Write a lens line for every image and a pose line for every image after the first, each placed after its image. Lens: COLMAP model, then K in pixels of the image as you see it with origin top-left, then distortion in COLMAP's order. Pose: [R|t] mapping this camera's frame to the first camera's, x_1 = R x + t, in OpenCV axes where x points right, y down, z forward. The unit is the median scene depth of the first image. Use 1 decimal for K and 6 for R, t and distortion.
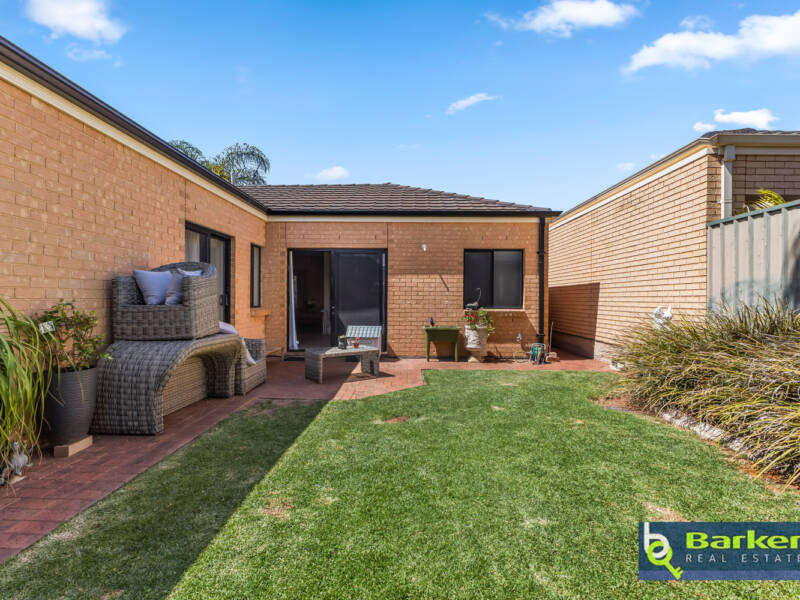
lens RADIAL K [[390.4, 0, 401.8], [0, 390.4, 304.5], [0, 0, 1]] dist [0.003905, -0.000859]
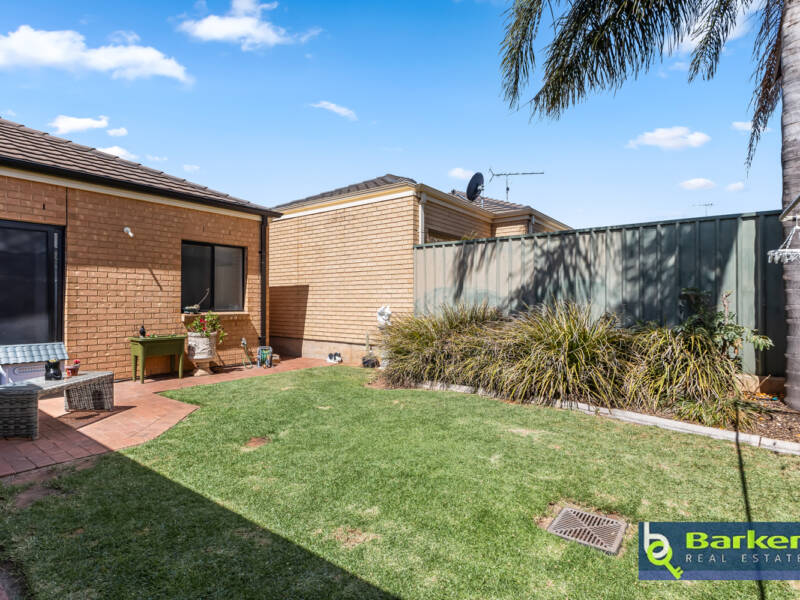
lens RADIAL K [[435.1, 0, 400.0], [0, 435.1, 300.0], [0, 0, 1]] dist [0.004236, 0.000164]
pose [[0.584512, -0.002365, 0.811382, -0.320317], [0.012904, 0.999896, -0.006382, -0.003768], [-0.811282, 0.014200, 0.584482, 0.097150]]
